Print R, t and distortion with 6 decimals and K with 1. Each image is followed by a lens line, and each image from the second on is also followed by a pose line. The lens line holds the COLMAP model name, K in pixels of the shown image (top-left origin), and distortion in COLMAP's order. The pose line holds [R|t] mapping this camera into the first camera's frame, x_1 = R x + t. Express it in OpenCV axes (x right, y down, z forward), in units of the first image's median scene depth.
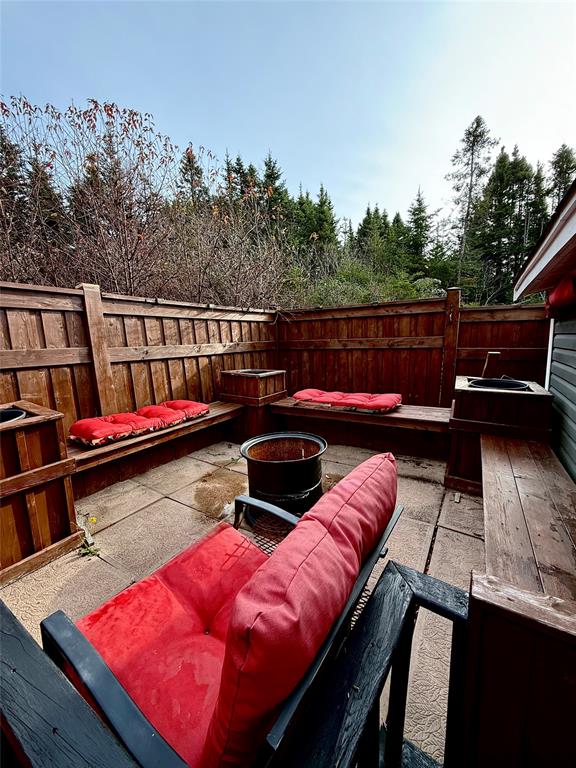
lens RADIAL K [[303.9, 0, 293.9], [0, 303.9, 381.9], [0, 0, 1]] dist [-0.001526, 0.000183]
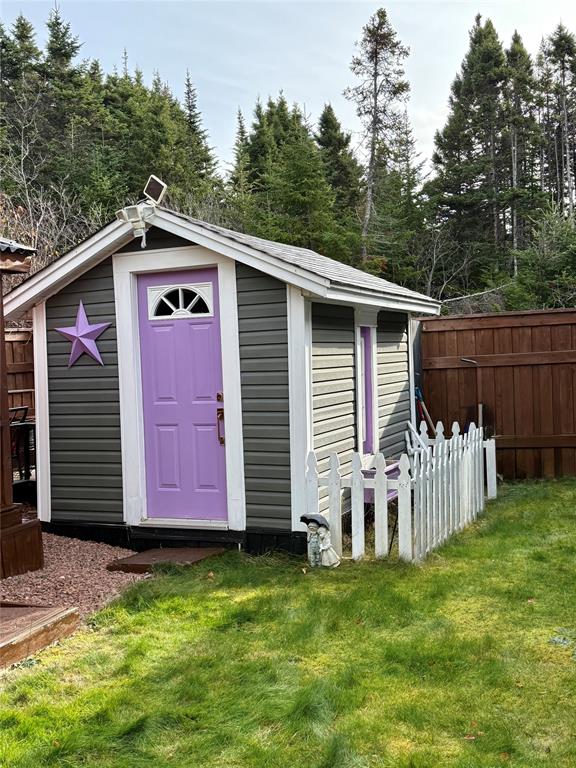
lens RADIAL K [[846.1, 0, 294.0], [0, 846.1, 385.0], [0, 0, 1]] dist [0.052229, 0.000000]
pose [[0.989063, -0.026342, 0.145122, 0.094838], [0.041820, 0.993628, -0.104666, 0.065102], [-0.141440, 0.109590, 0.983862, -0.445795]]
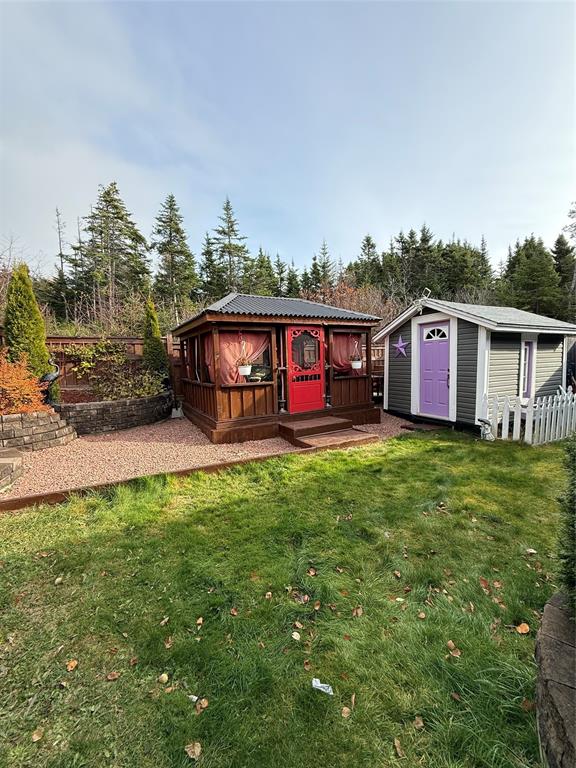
lens RADIAL K [[303.9, 0, 289.6], [0, 303.9, 383.5], [0, 0, 1]] dist [-0.001526, 0.000183]
pose [[0.852786, 0.033475, -0.521187, 0.144566], [-0.061908, 0.997387, -0.037237, 0.070015], [0.518579, 0.064021, 0.852630, -0.466798]]
